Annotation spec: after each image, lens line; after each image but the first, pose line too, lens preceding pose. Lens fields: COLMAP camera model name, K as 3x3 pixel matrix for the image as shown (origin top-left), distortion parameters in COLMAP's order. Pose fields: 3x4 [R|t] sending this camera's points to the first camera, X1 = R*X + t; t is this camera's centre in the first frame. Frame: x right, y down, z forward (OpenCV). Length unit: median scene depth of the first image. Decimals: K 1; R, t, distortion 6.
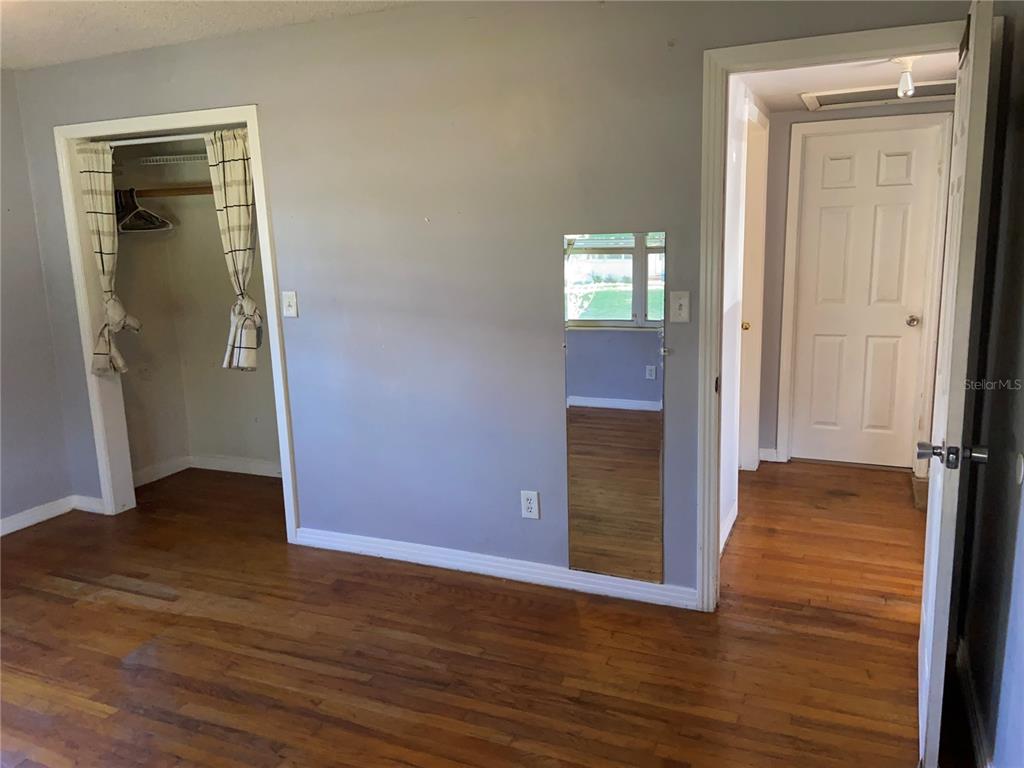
lens RADIAL K [[772.8, 0, 511.3], [0, 772.8, 381.1], [0, 0, 1]] dist [0.044906, -0.002775]
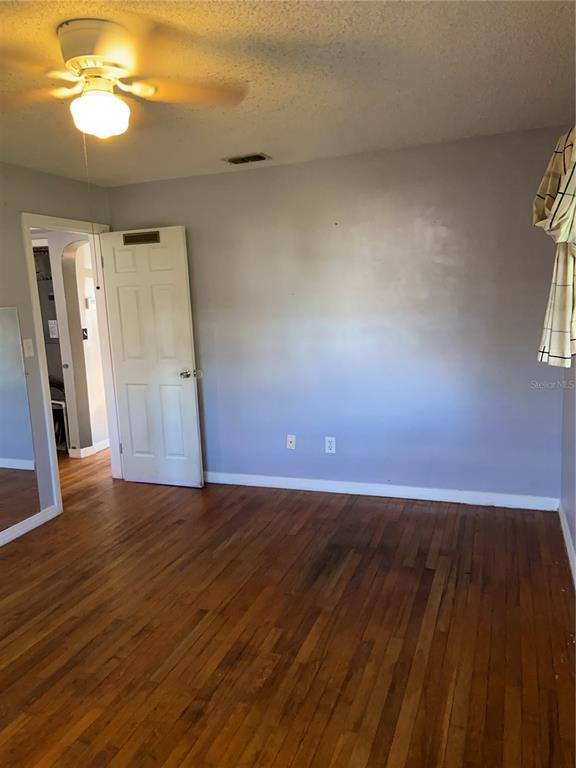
lens RADIAL K [[579.6, 0, 287.5], [0, 579.6, 385.1], [0, 0, 1]] dist [0.044906, -0.002775]
pose [[-0.067319, -0.115887, 0.990978, -1.258457], [0.244479, 0.961036, 0.128994, -0.043779], [-0.967315, 0.250957, -0.036363, 0.533921]]
